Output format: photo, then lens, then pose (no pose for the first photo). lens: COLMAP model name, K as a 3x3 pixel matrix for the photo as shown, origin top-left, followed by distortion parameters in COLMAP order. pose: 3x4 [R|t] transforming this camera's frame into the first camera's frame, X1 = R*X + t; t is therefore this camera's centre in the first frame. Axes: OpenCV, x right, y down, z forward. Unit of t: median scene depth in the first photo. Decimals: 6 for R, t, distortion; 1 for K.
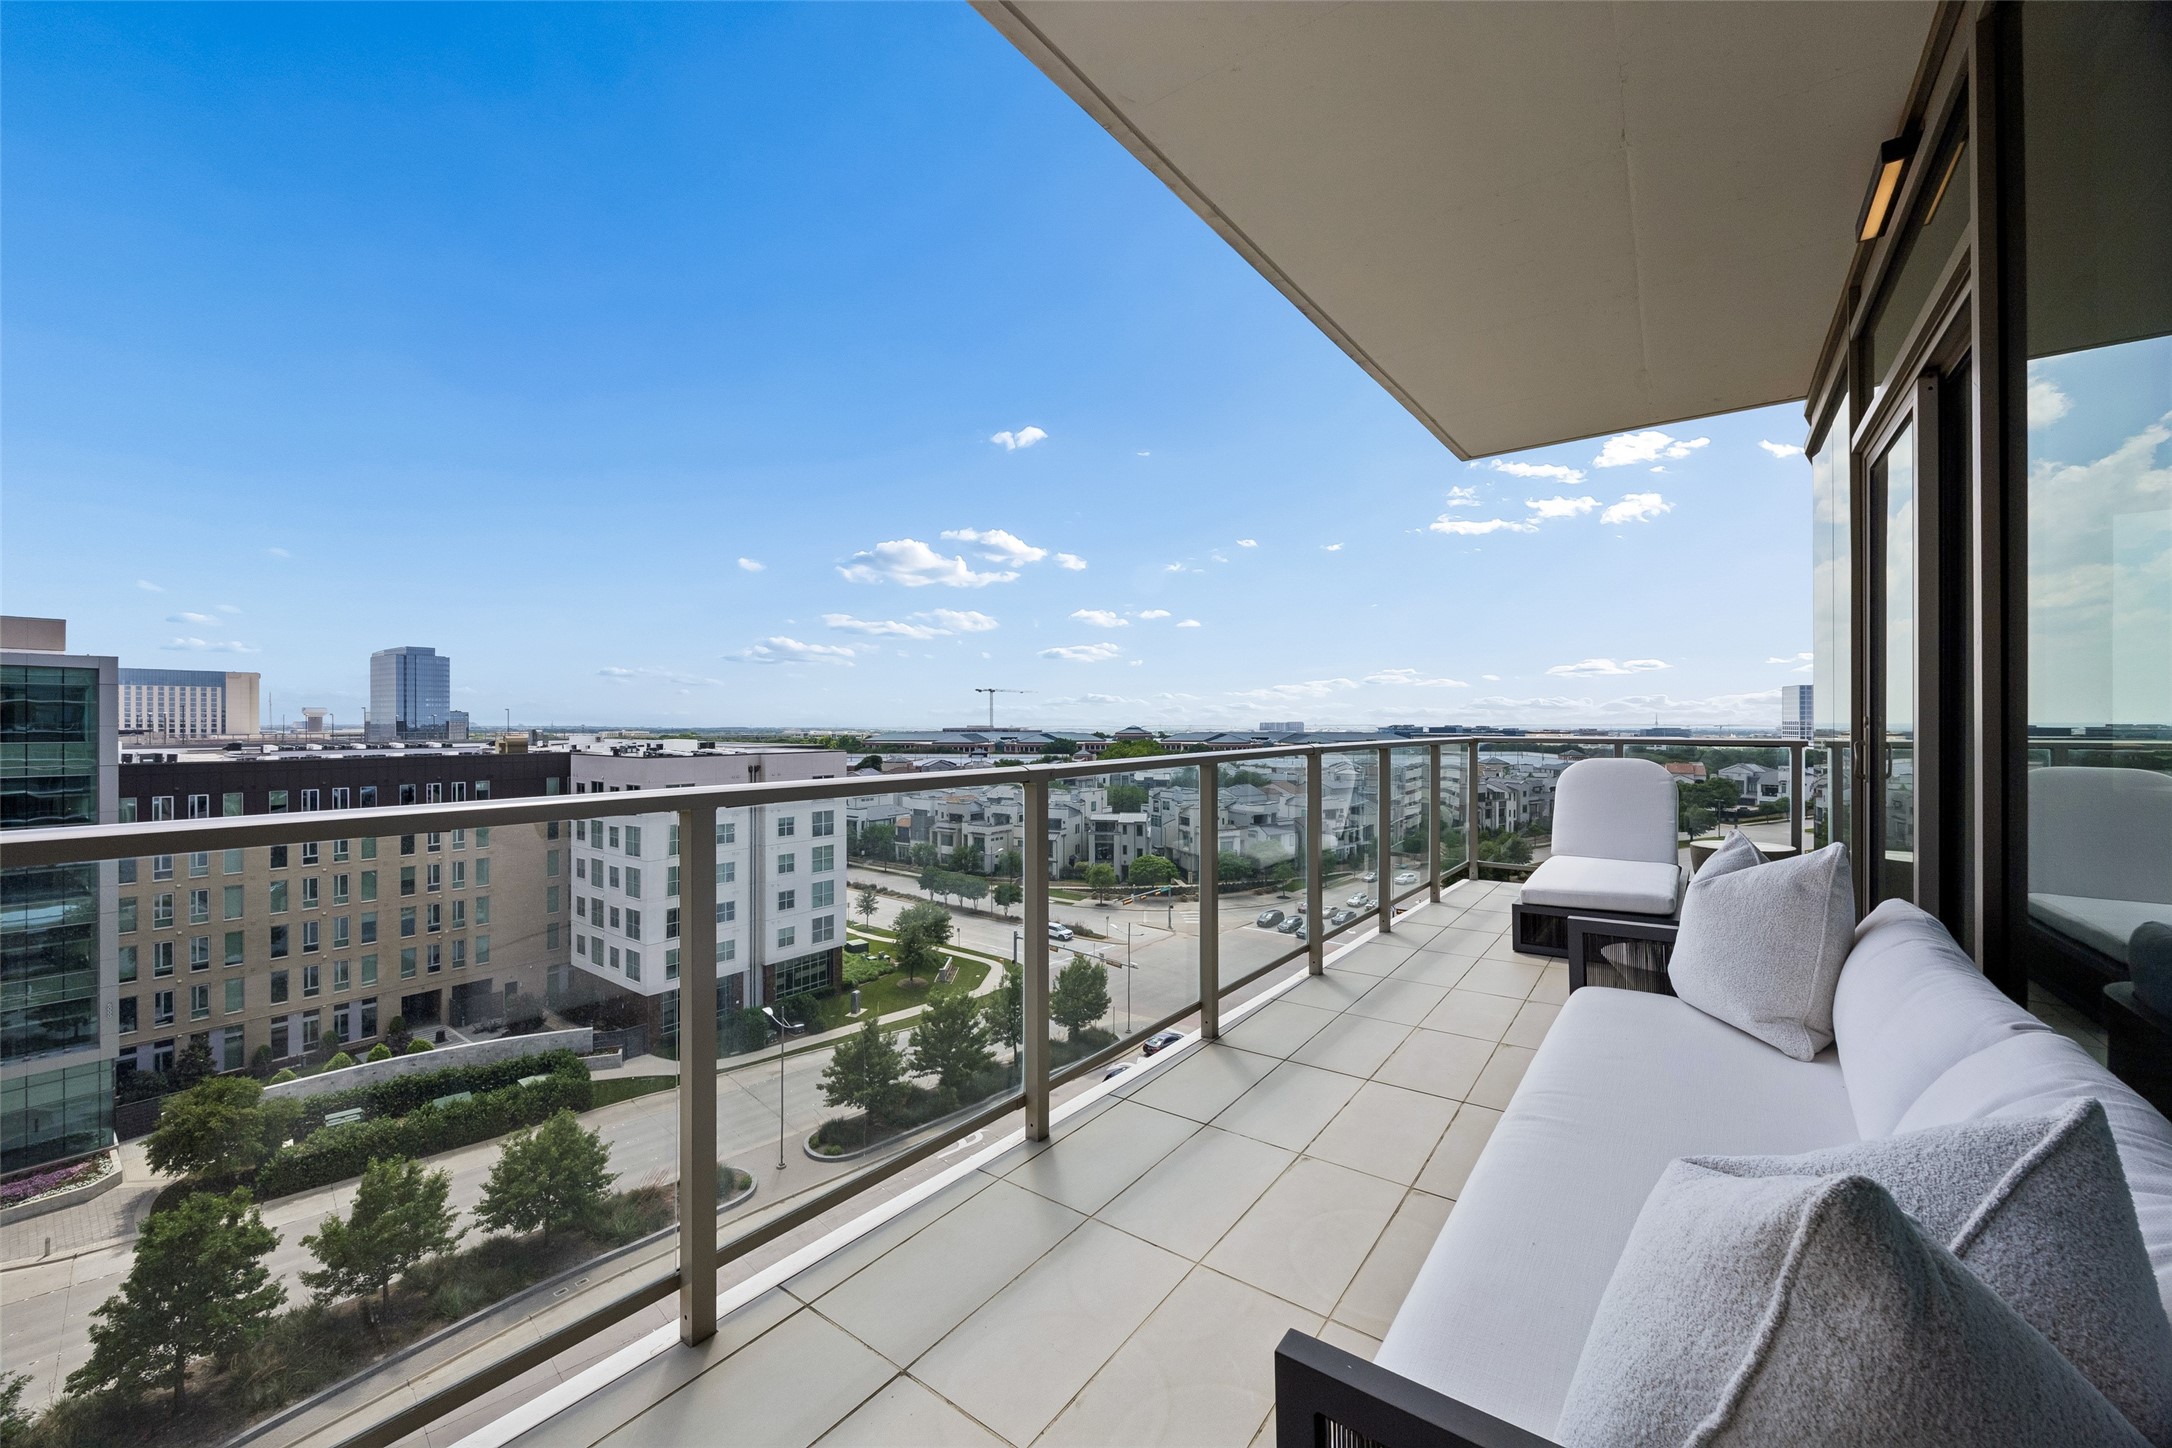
lens RADIAL K [[849.1, 0, 1076.6], [0, 849.1, 724.6], [0, 0, 1]] dist [0.002219, 0.000381]
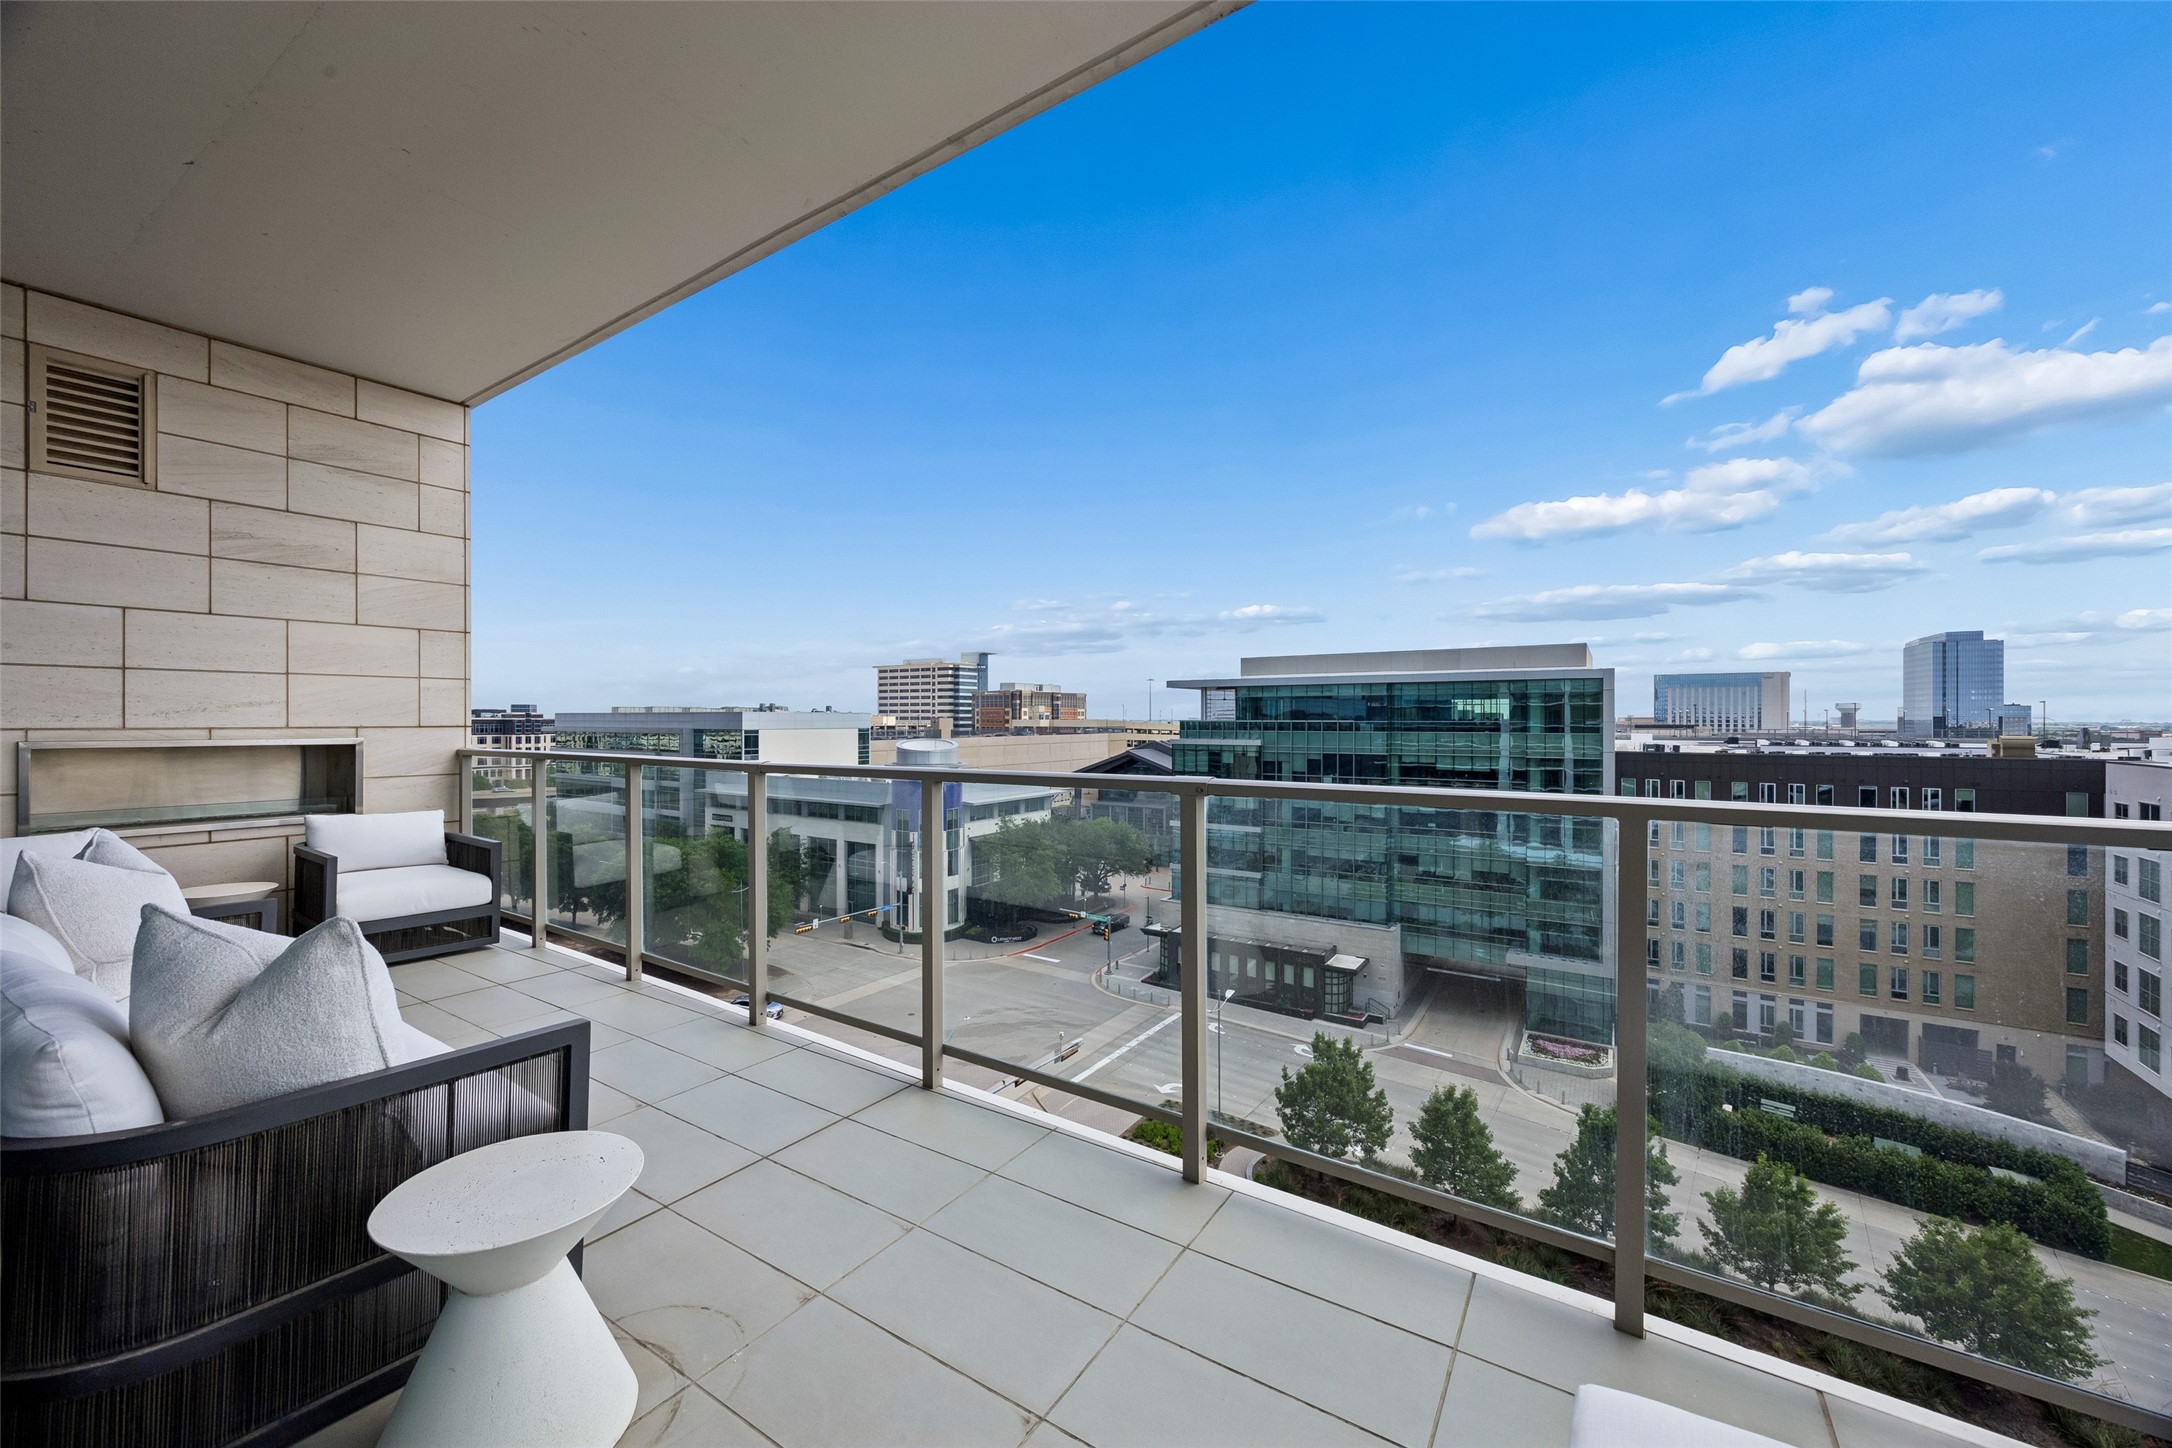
lens RADIAL K [[849.1, 0, 1076.6], [0, 849.1, 724.6], [0, 0, 1]] dist [0.002219, 0.000381]
pose [[0.059140, 0.006584, -0.998228, 0.088610], [-0.001245, 0.999978, 0.006522, -0.001358], [0.998249, 0.000857, 0.059147, 0.093248]]
